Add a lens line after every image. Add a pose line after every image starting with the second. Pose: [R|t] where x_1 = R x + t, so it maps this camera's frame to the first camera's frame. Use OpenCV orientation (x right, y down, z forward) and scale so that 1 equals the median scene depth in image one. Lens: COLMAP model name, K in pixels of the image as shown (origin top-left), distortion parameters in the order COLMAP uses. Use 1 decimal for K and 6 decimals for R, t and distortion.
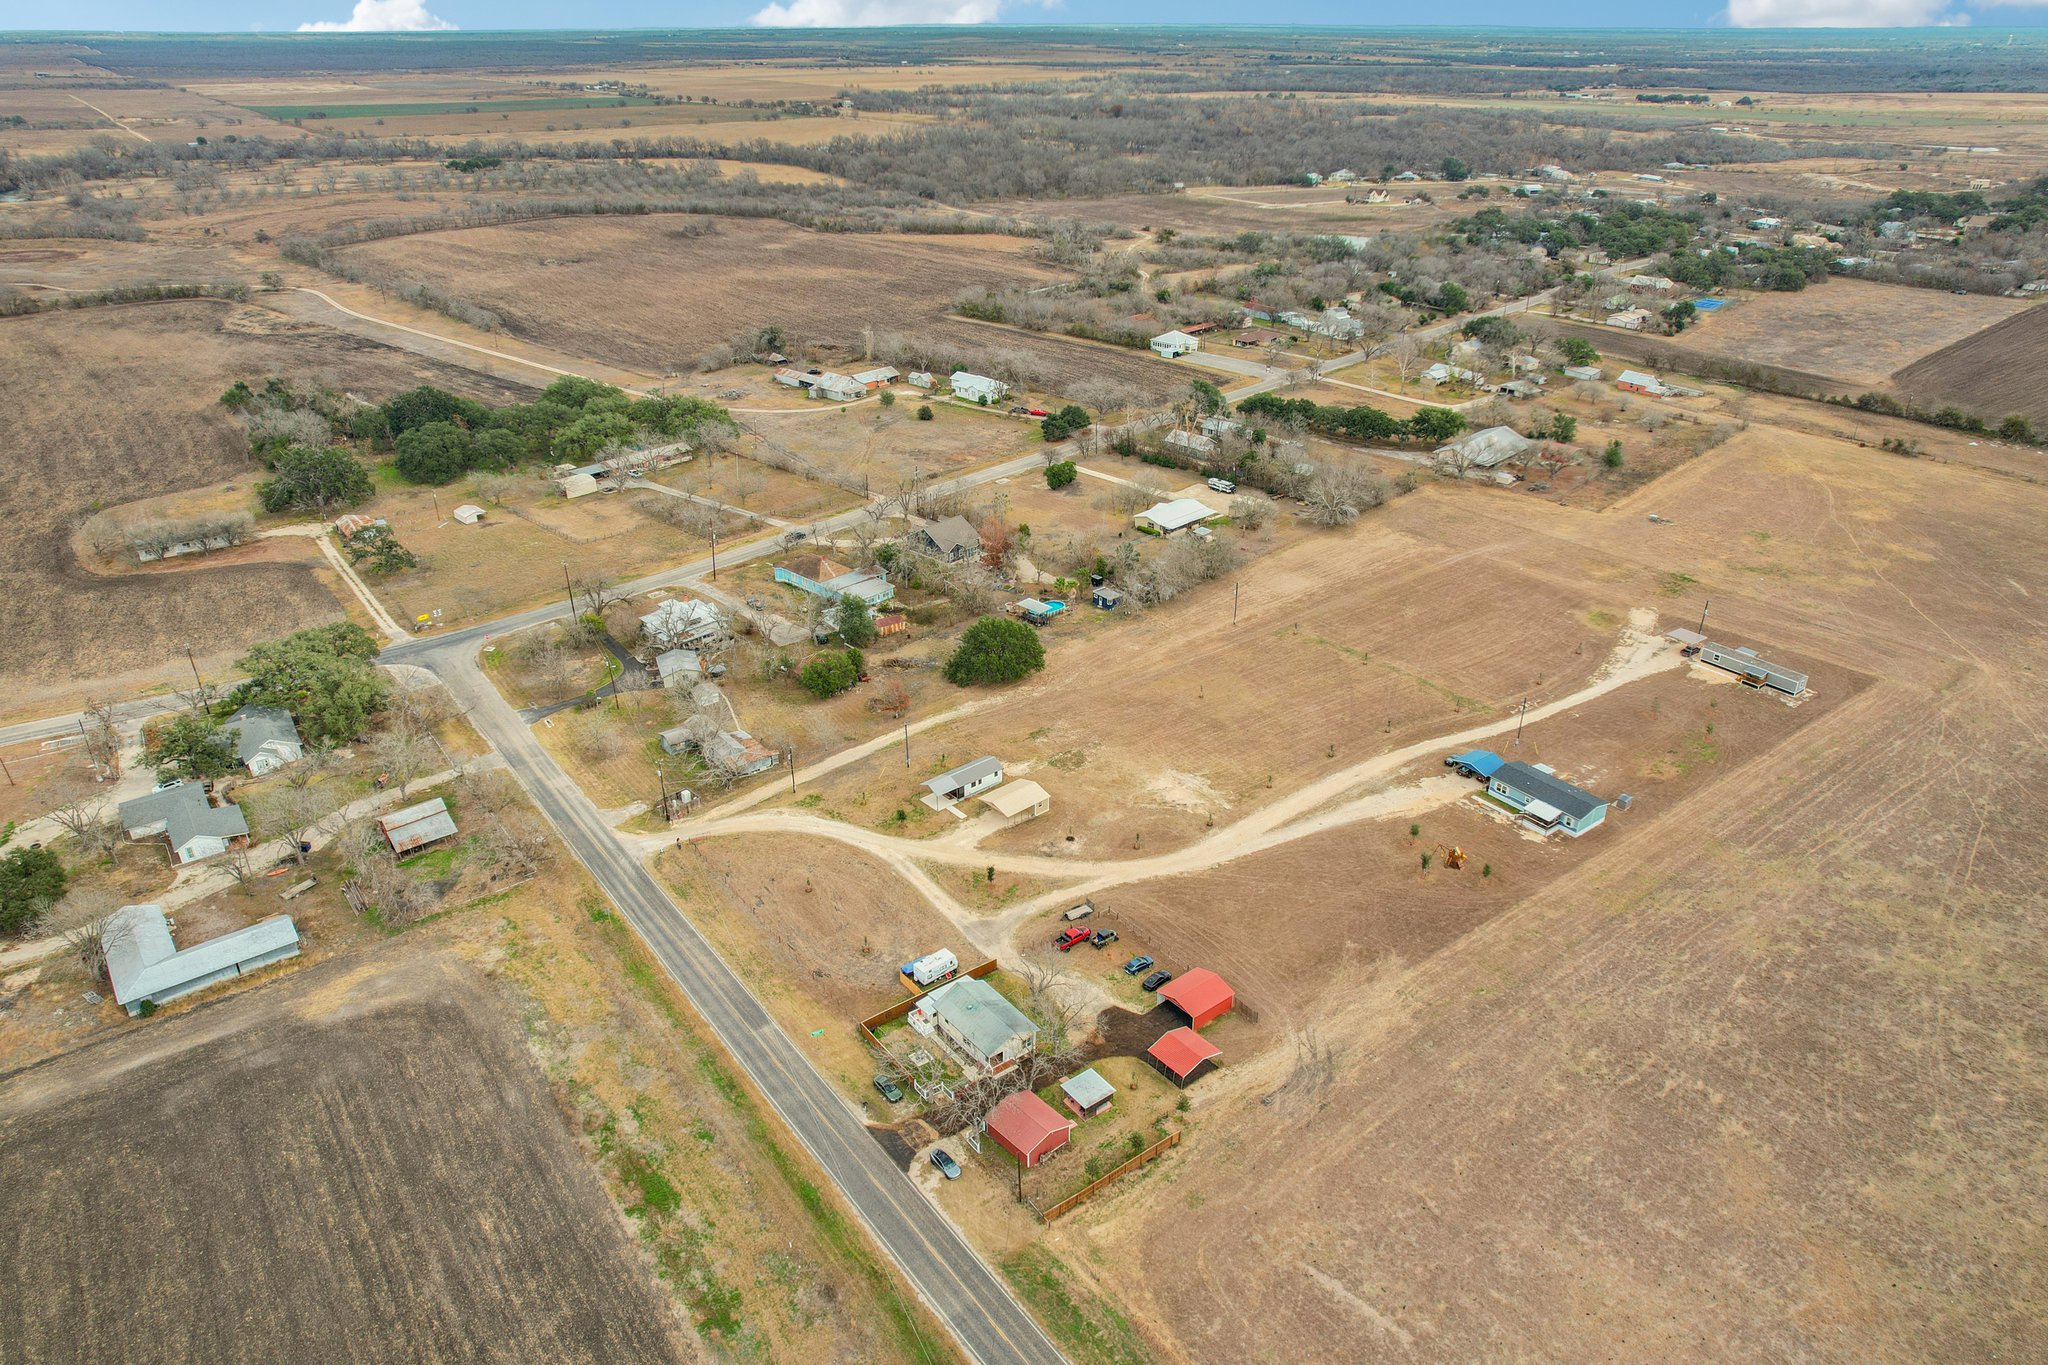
lens RADIAL K [[1322.7, 0, 1021.7], [0, 1322.7, 681.7], [0, 0, 1]] dist [-0.071038, 0.063953]
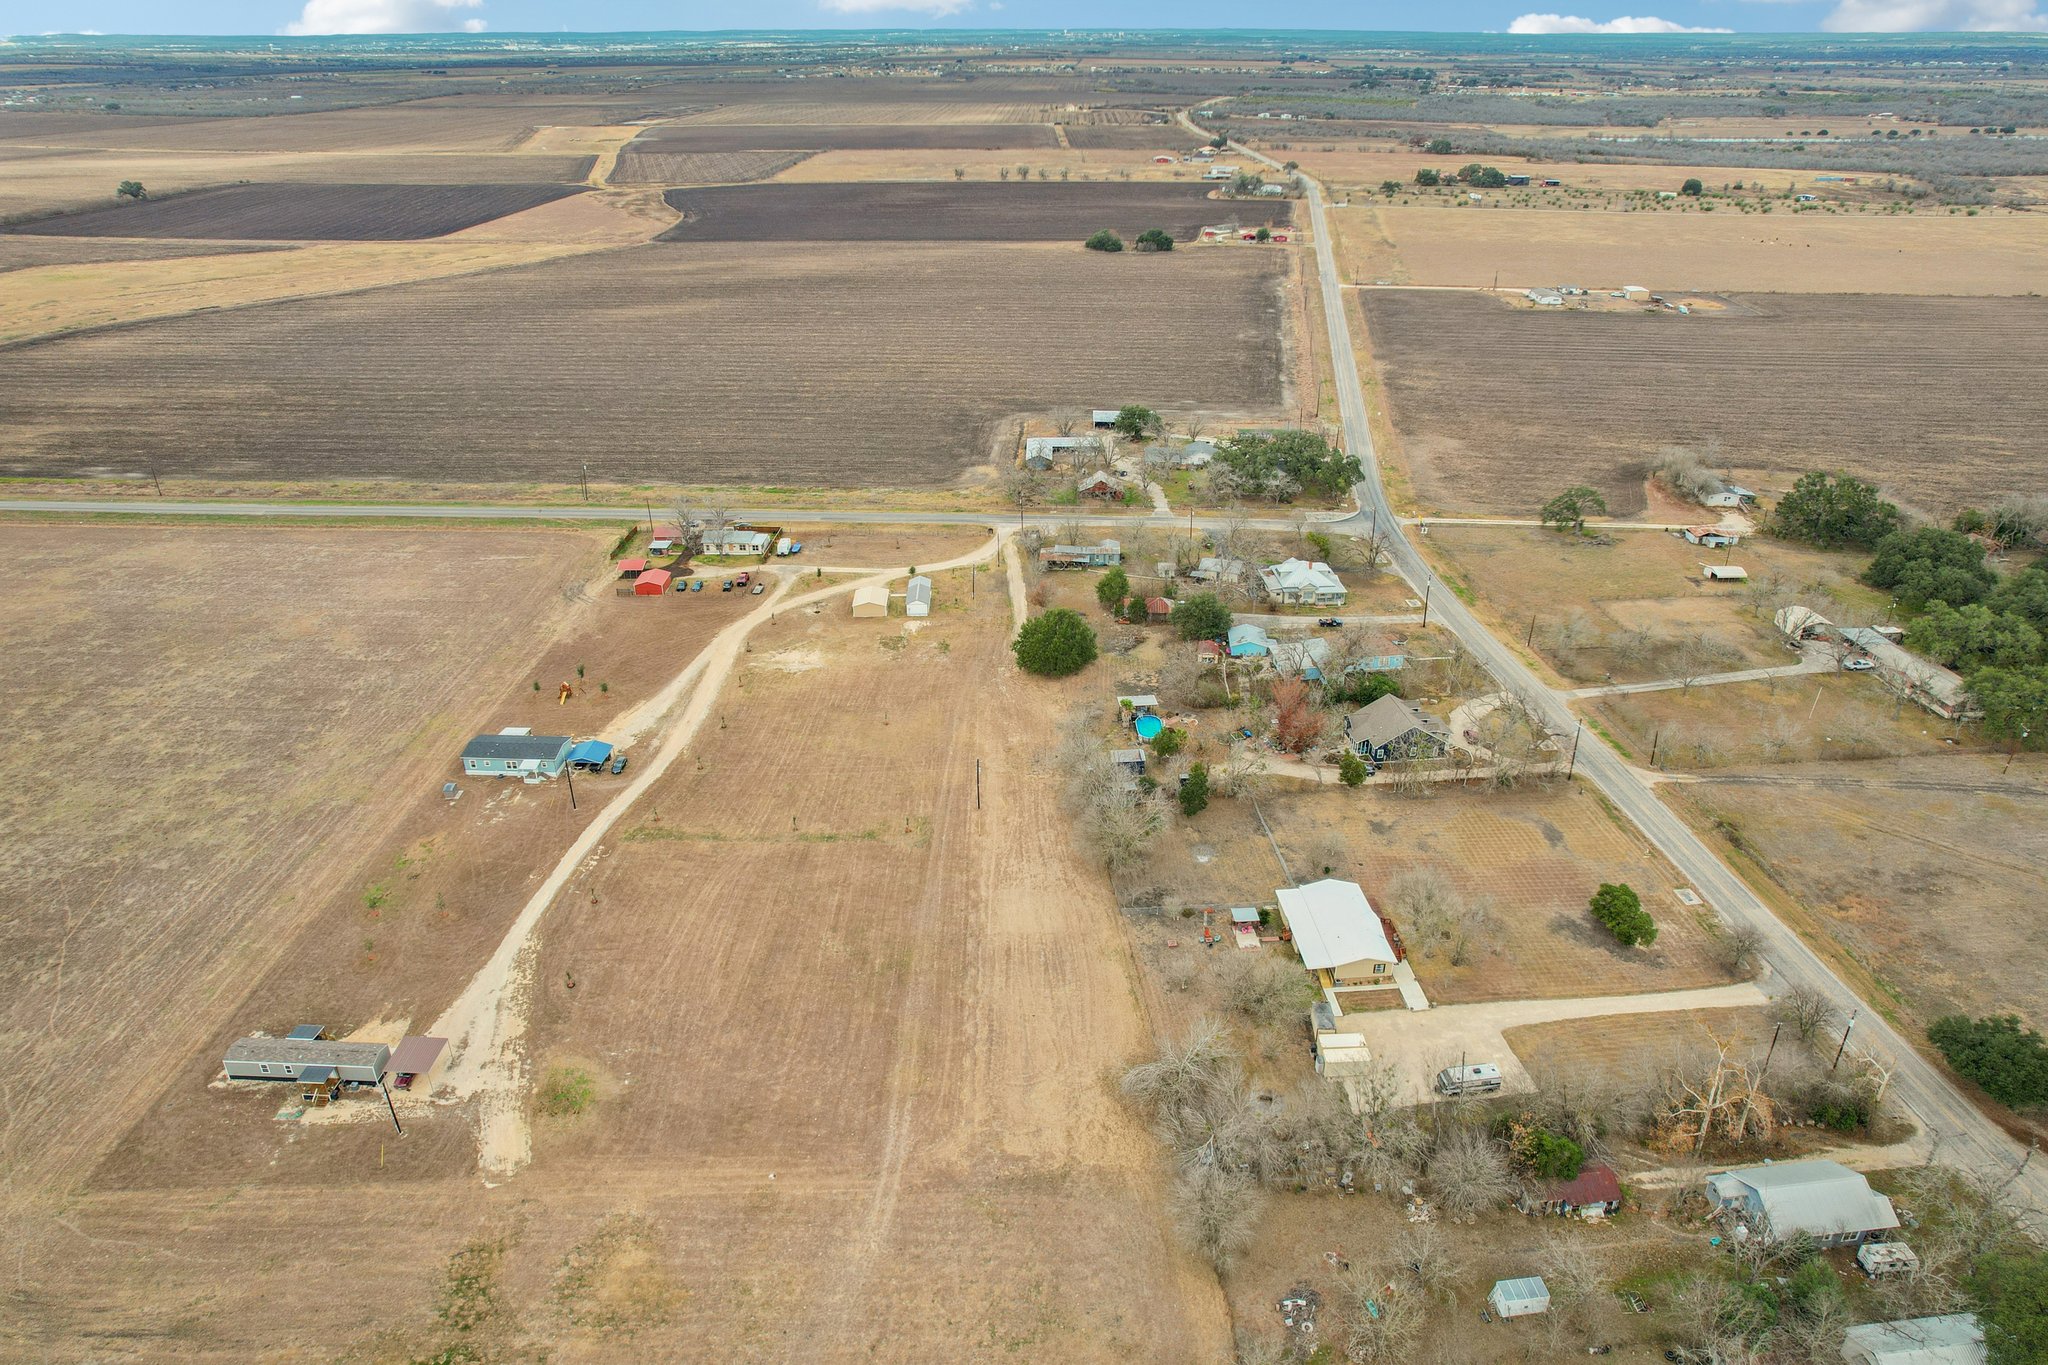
lens RADIAL K [[1322.7, 0, 1021.7], [0, 1322.7, 681.7], [0, 0, 1]] dist [-0.071038, 0.063953]
pose [[-0.644082, 0.346735, -0.681860, 0.687956], [-0.343899, 0.664965, 0.662990, -0.654713], [0.683295, 0.661511, -0.309050, 1.277721]]
